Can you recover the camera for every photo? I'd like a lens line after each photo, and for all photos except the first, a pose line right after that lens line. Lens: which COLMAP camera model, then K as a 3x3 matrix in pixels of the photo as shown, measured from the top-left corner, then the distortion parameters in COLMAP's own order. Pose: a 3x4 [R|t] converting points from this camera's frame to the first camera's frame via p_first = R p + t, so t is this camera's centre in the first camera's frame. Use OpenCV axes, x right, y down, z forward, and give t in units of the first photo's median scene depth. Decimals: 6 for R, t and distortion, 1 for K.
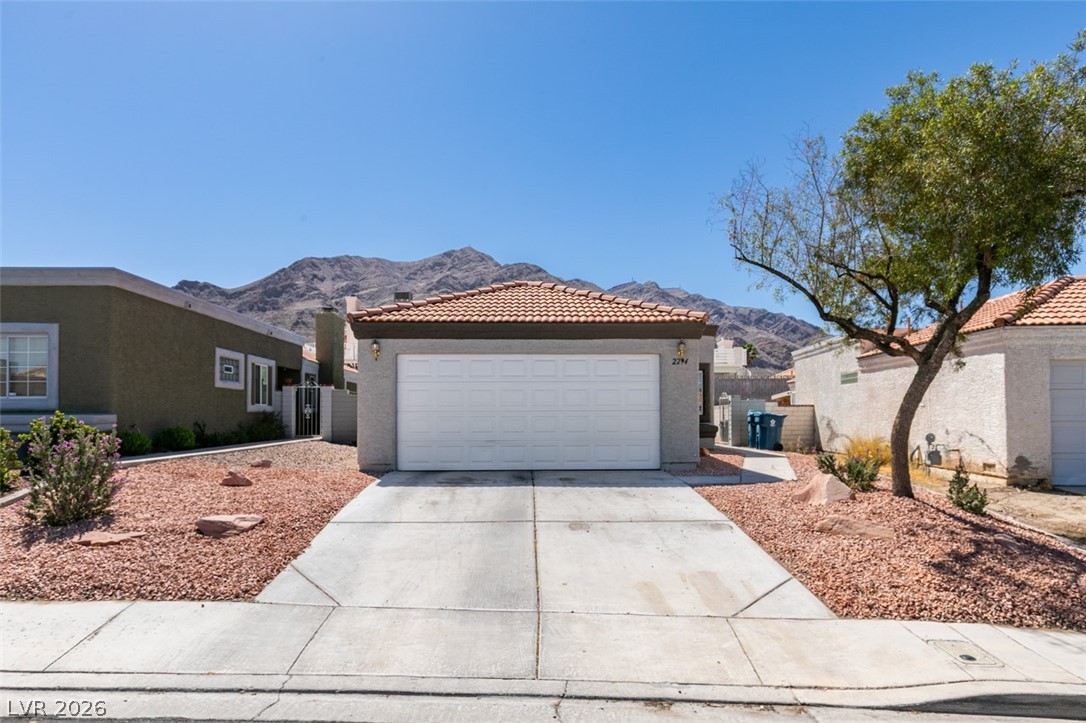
lens RADIAL K [[531.2, 0, 524.6], [0, 531.2, 414.9], [0, 0, 1]] dist [0.000726, -0.001211]
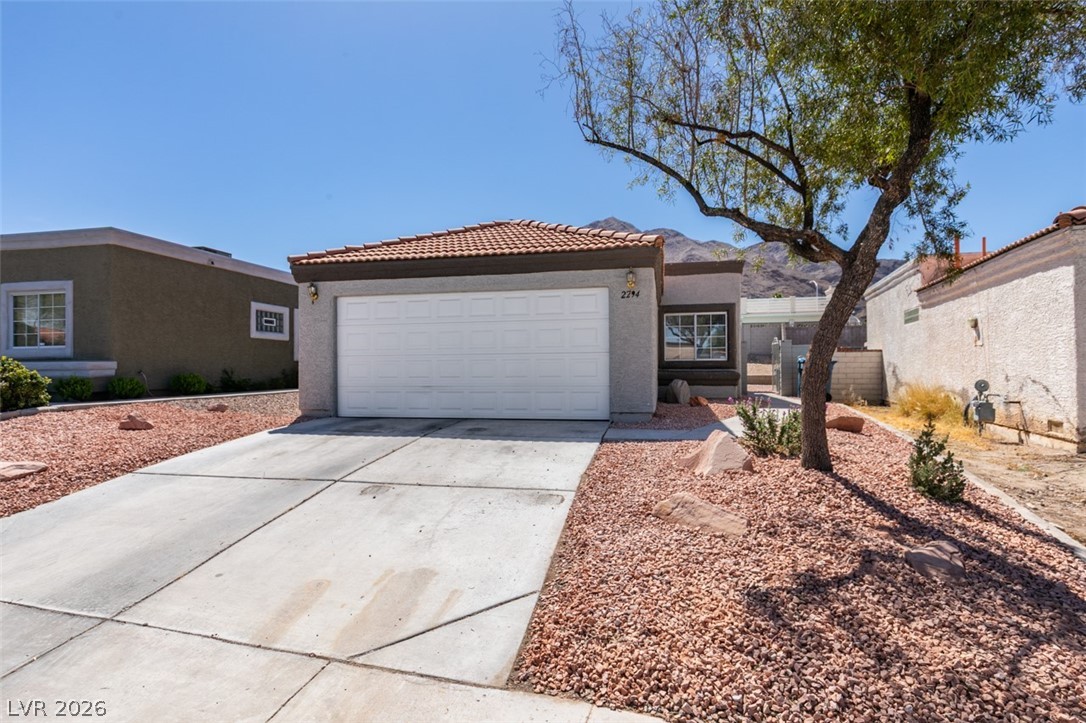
lens RADIAL K [[485.2, 0, 541.2], [0, 485.2, 367.4], [0, 0, 1]] dist [0.000907, -0.000231]
pose [[0.979492, -0.003409, -0.201455, 0.308643], [0.003649, 0.999993, 0.000823, 0.015182], [0.201451, -0.001542, 0.979497, 0.205482]]
